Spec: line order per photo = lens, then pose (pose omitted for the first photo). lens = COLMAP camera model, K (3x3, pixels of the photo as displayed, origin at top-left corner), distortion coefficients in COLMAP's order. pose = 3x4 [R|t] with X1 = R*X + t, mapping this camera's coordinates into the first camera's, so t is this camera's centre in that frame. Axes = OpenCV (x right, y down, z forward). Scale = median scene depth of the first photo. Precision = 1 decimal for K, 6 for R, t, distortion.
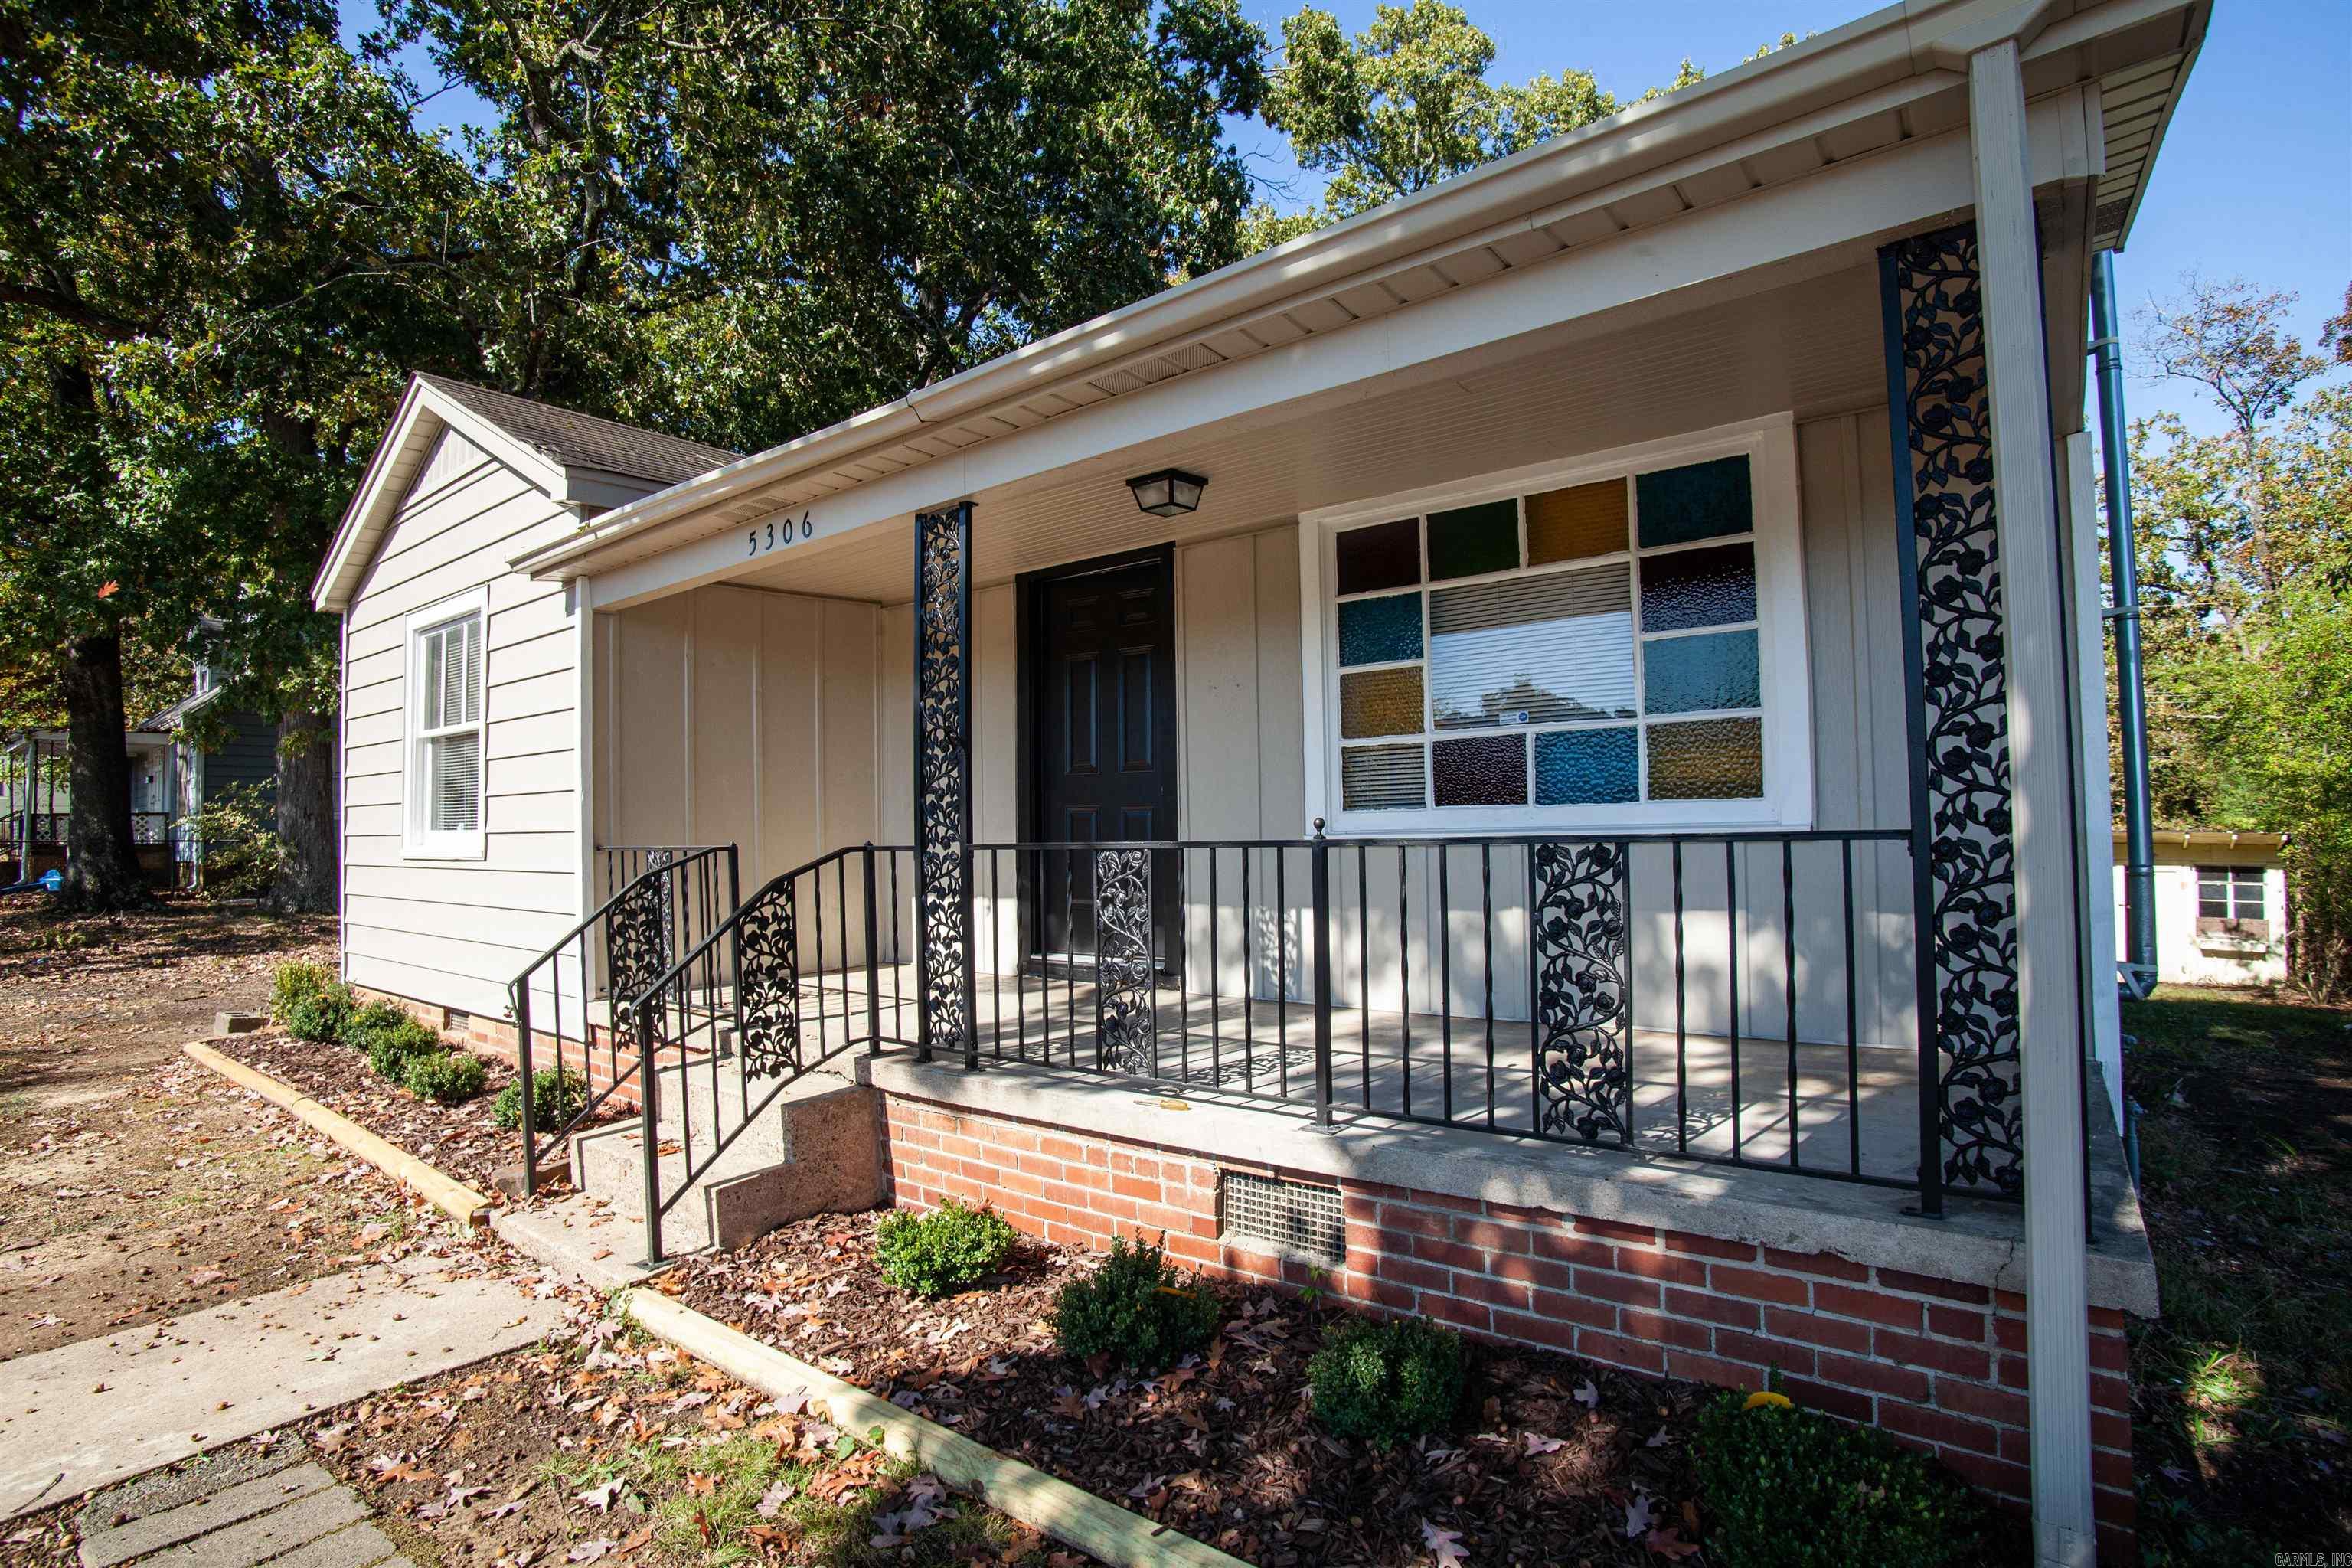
lens RADIAL K [[1156.4, 0, 1176.0], [0, 1156.4, 784.0], [0, 0, 1]] dist [-0.053525, 0.000282]
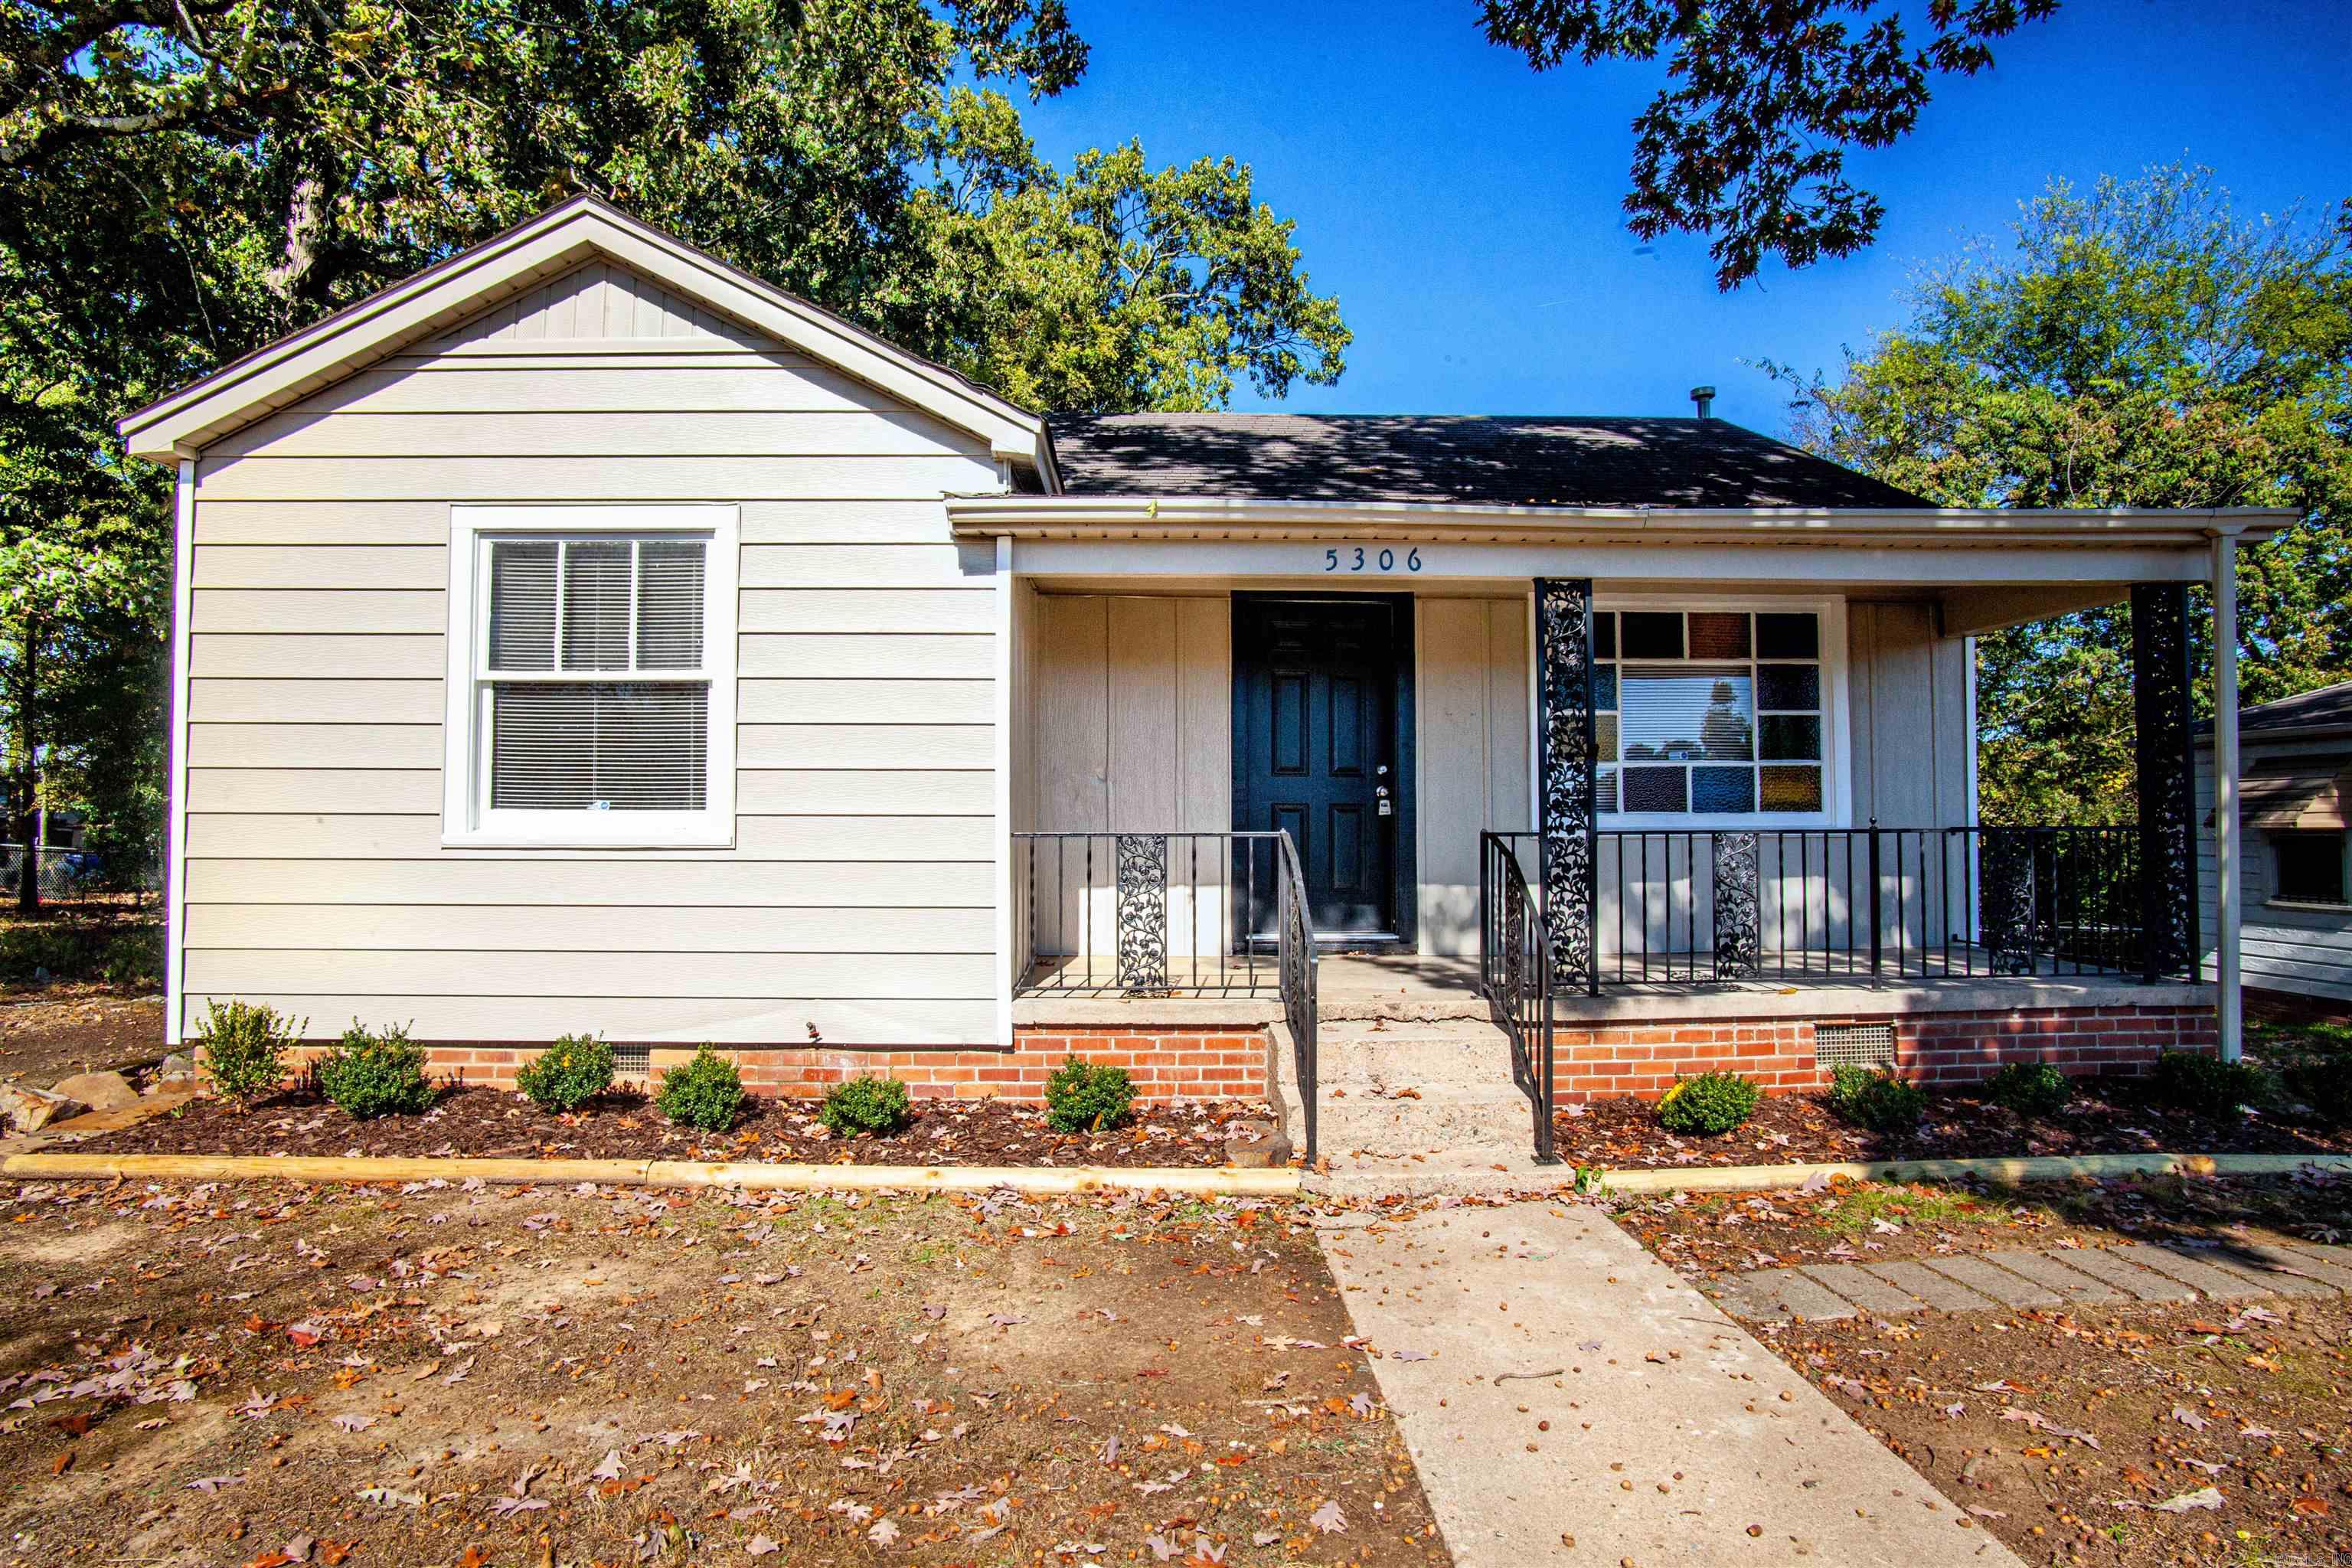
lens RADIAL K [[1263.0, 0, 1176.0], [0, 1263.0, 784.0], [0, 0, 1]] dist [-0.030339, 0.000456]
pose [[0.759339, 0.039219, 0.649513, -1.450385], [-0.036335, 0.999180, -0.017854, 0.038946], [-0.649681, -0.010043, 0.760141, 0.174810]]
